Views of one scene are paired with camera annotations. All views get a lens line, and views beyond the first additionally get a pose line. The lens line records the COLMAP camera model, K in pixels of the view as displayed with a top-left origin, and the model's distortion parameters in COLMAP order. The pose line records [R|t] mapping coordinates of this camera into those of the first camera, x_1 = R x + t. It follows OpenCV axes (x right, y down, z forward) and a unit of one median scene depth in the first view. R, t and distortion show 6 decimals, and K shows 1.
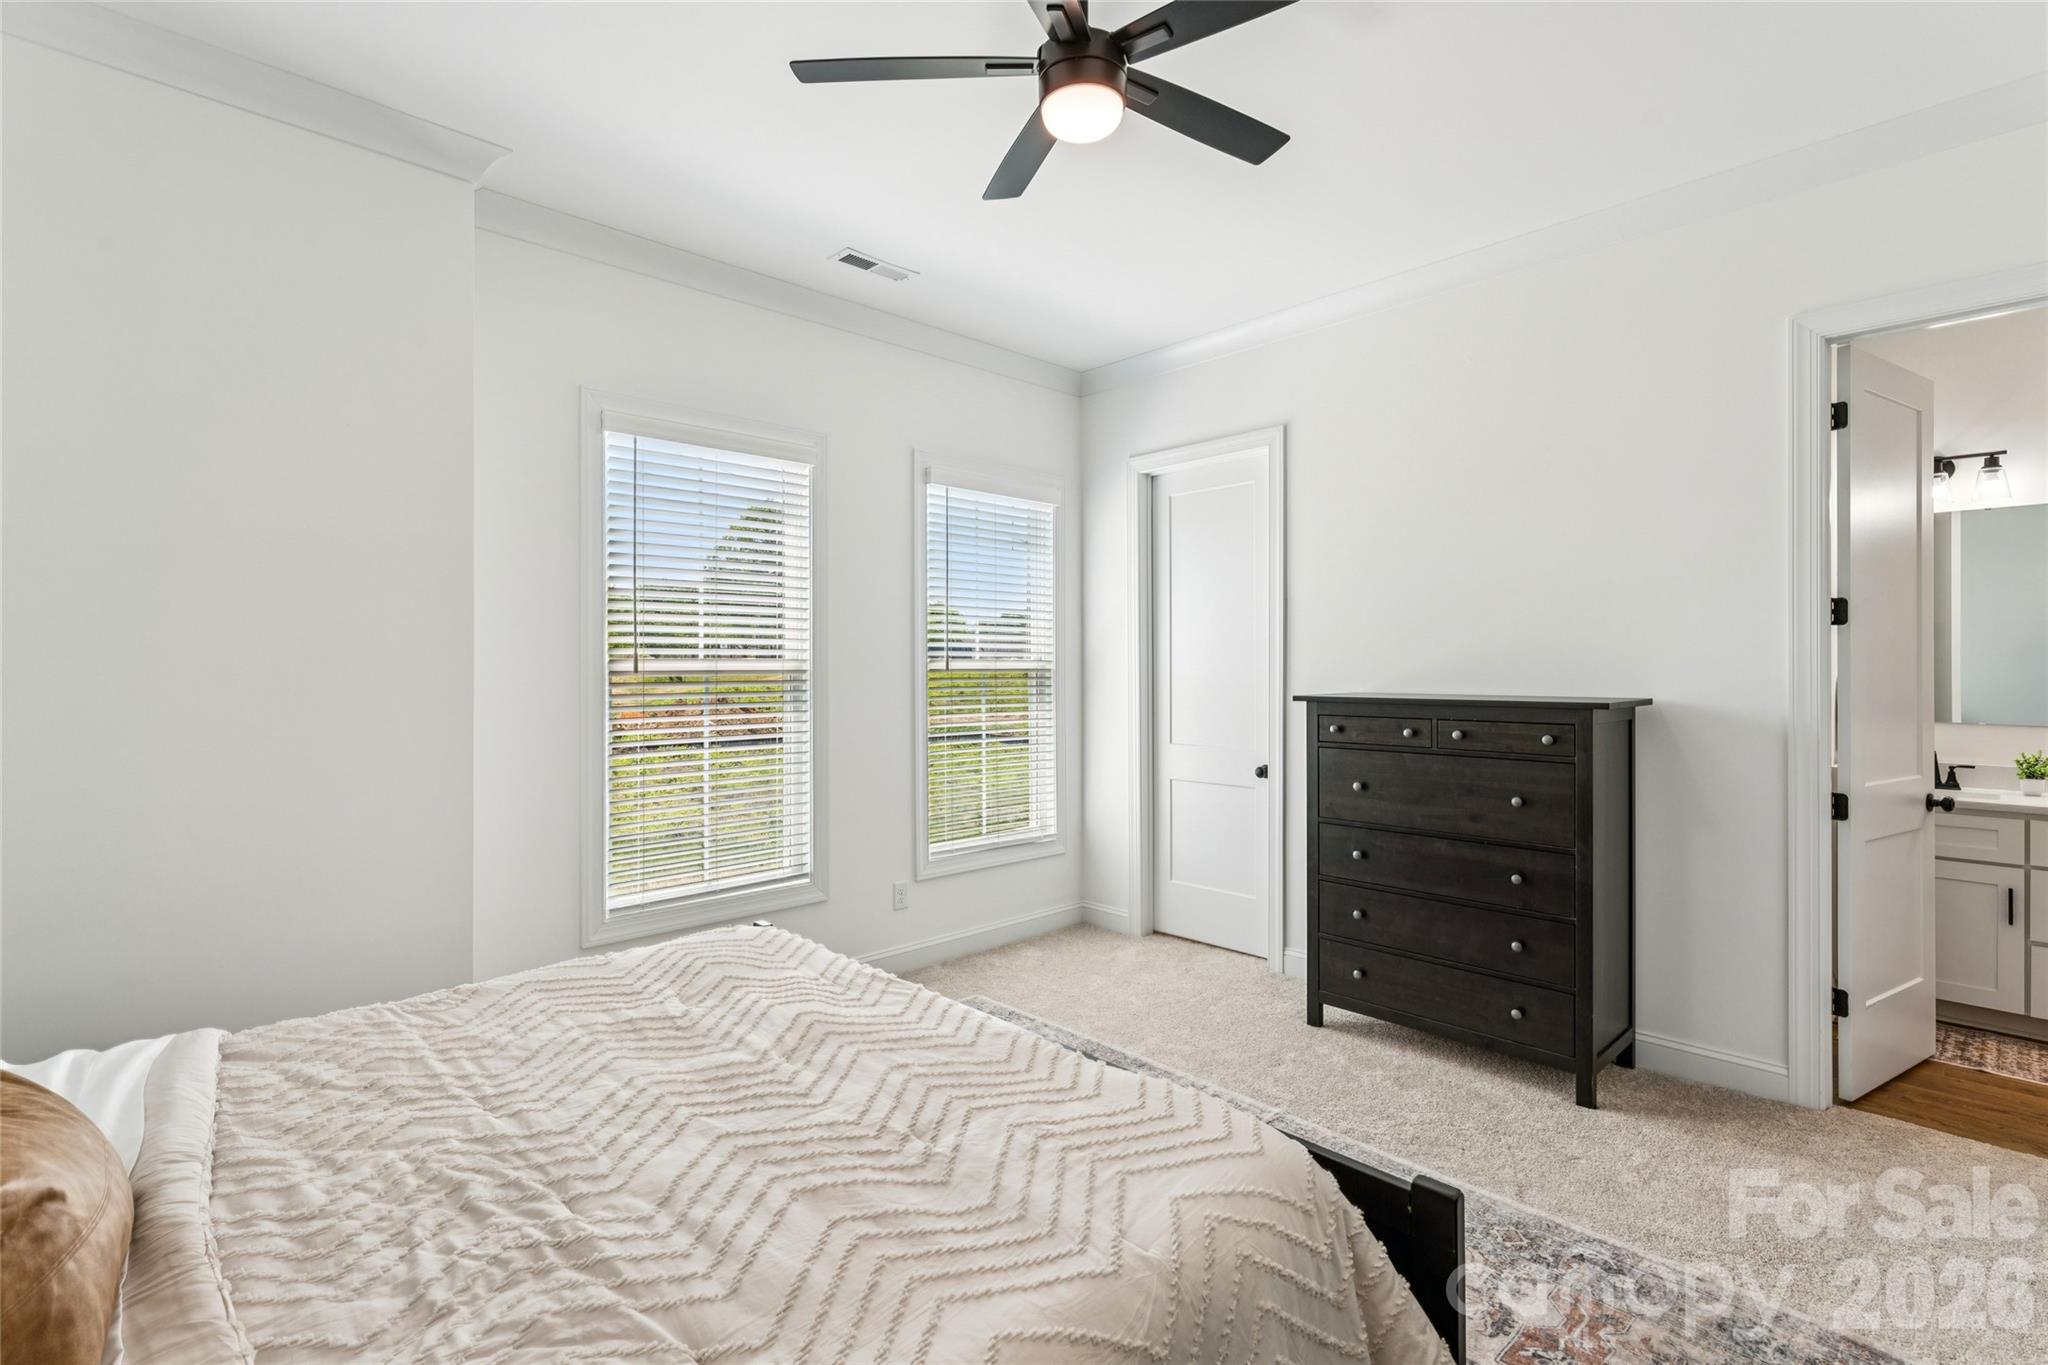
lens RADIAL K [[939.7, 0, 1028.5], [0, 939.7, 687.1], [0, 0, 1]] dist [0.000905, 0.000095]
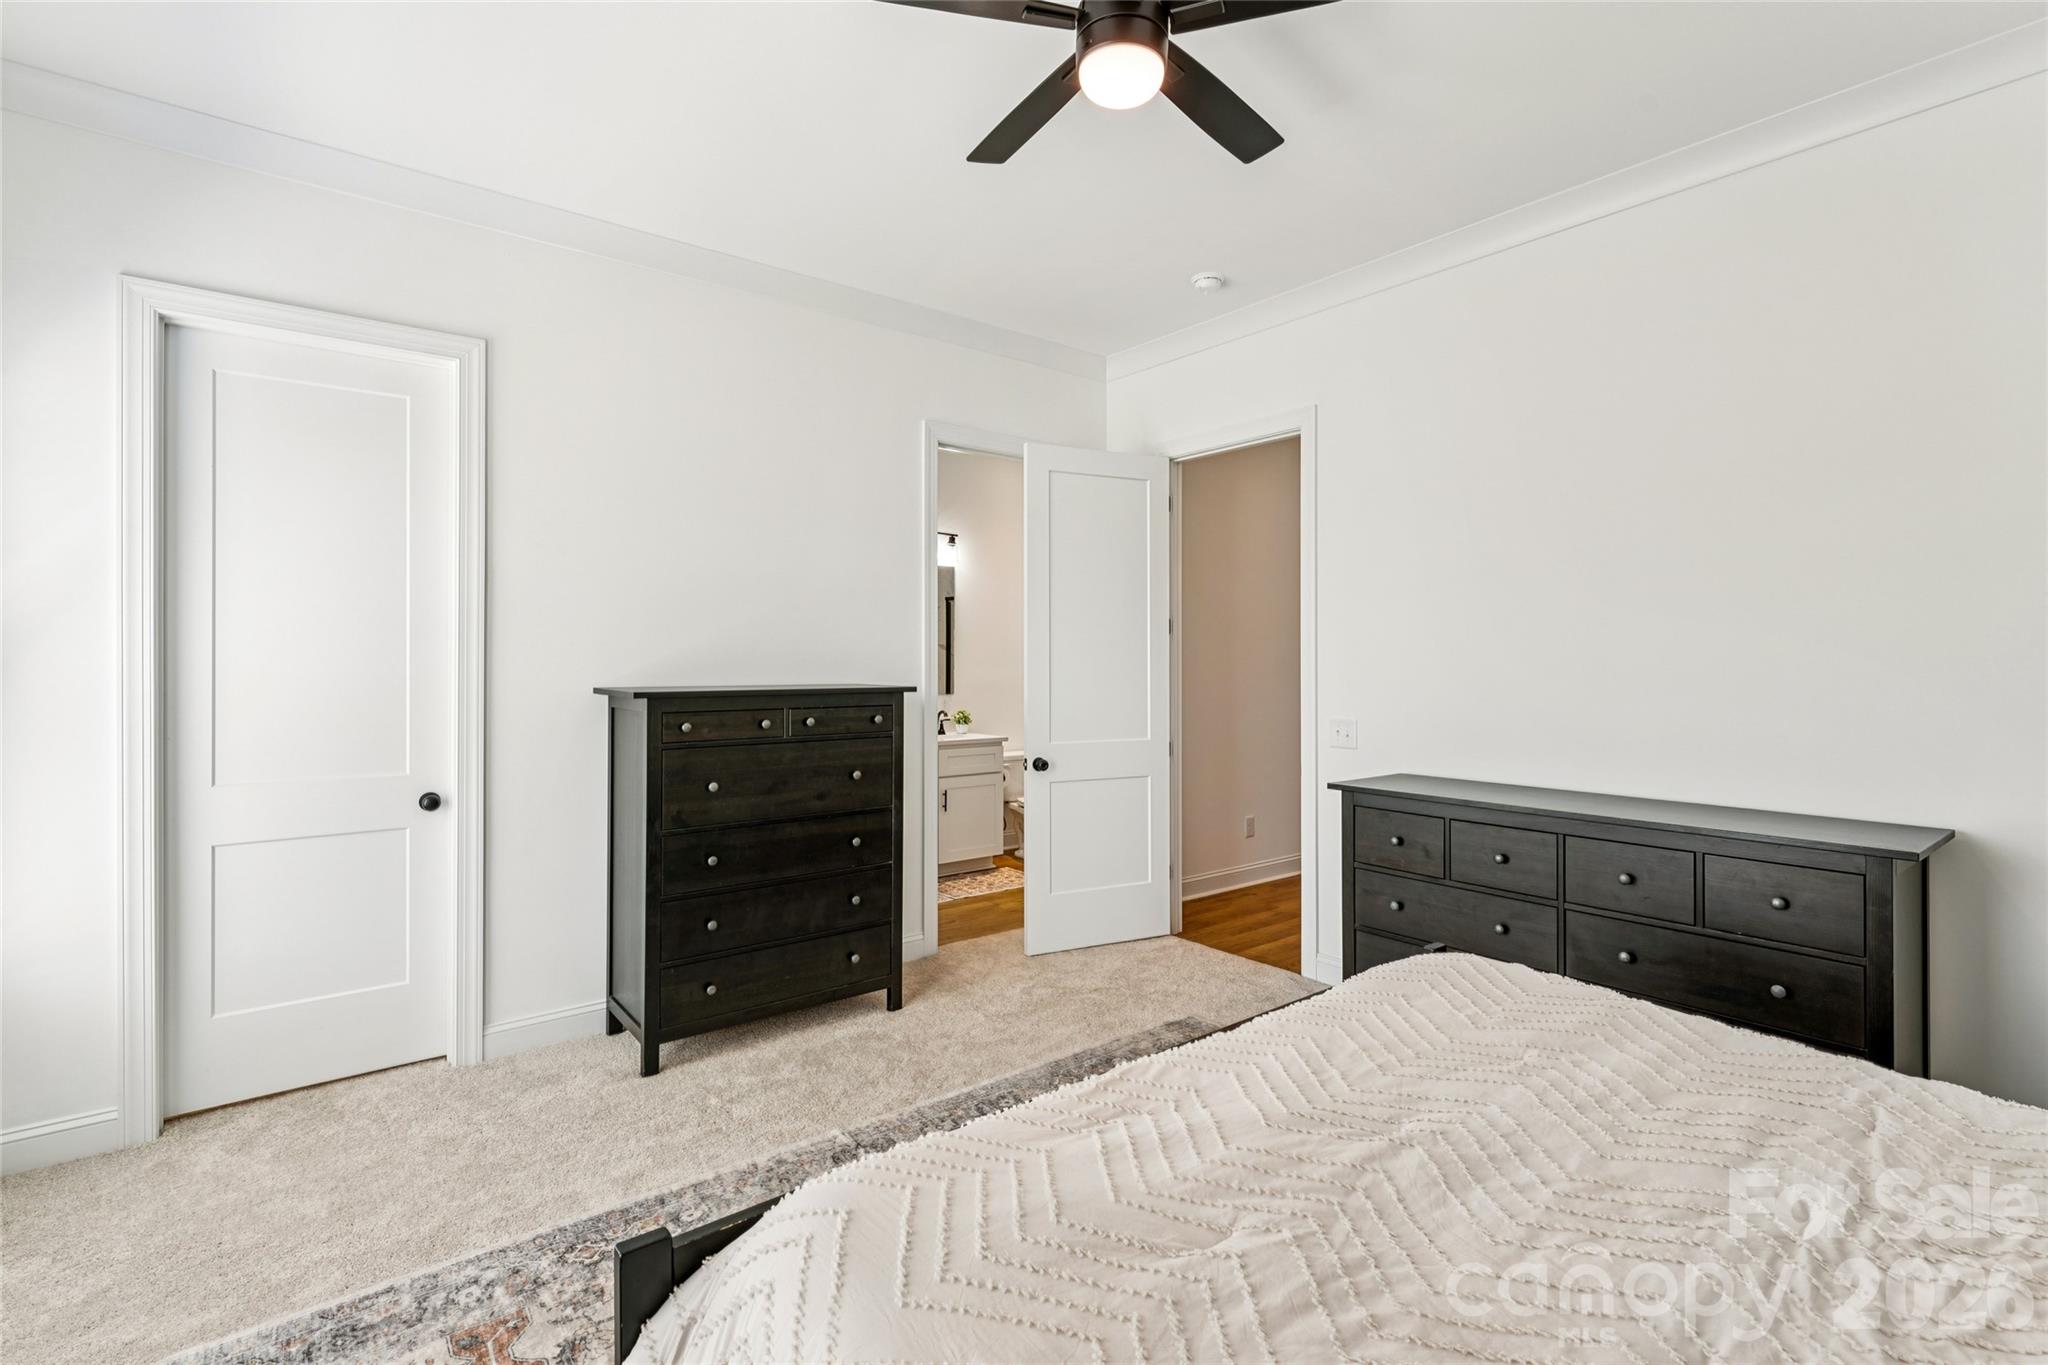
lens RADIAL K [[935.1, 0, 1014.0], [0, 935.1, 672.0], [0, 0, 1]] dist [0.001090, 0.000678]
pose [[0.102656, -0.007758, 0.994687, -0.556579], [0.019646, 0.999790, 0.005771, -0.007492], [-0.994523, 0.018949, 0.102787, 0.626514]]
